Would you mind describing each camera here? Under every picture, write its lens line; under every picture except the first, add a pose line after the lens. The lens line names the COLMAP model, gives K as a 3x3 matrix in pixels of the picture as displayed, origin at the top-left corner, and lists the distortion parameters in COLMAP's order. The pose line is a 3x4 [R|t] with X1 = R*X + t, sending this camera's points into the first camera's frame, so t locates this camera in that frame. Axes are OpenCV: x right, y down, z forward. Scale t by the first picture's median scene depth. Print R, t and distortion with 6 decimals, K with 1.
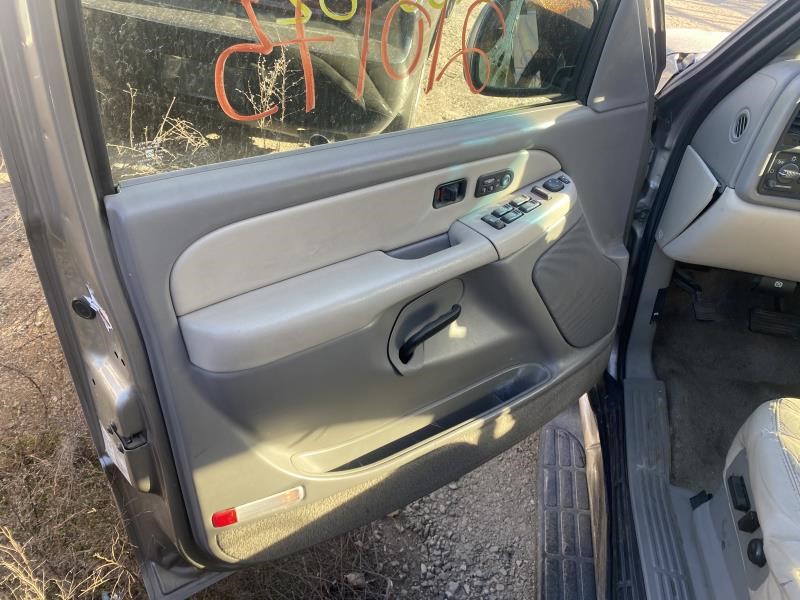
lens RADIAL K [[602.5, 0, 398.0], [0, 602.5, 299.8], [0, 0, 1]] dist [0.033954, -0.034284]
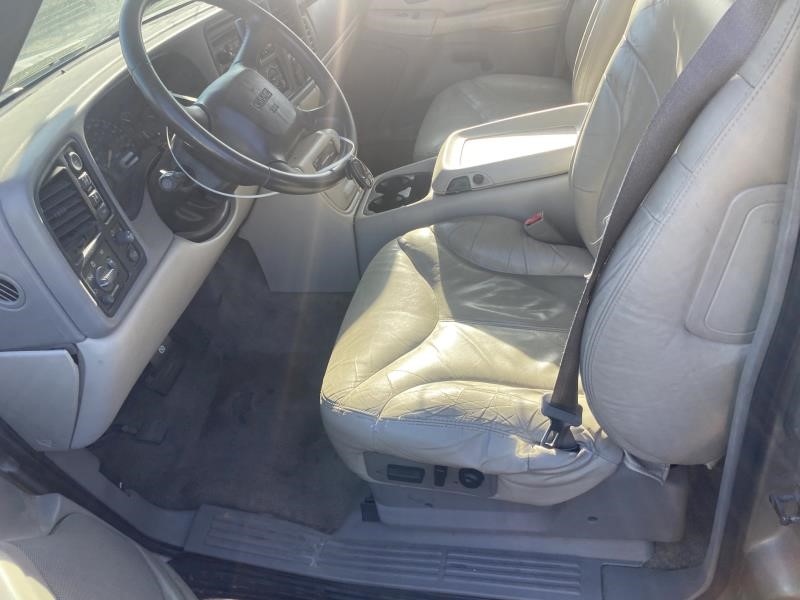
lens RADIAL K [[602.5, 0, 400.6], [0, 602.5, 300.7], [0, 0, 1]] dist [0.033954, -0.034284]
pose [[-0.011154, -0.702164, 0.711928, 0.048607], [0.722891, 0.486250, 0.490907, -0.276028], [-0.690872, 0.520122, 0.502164, 0.317744]]
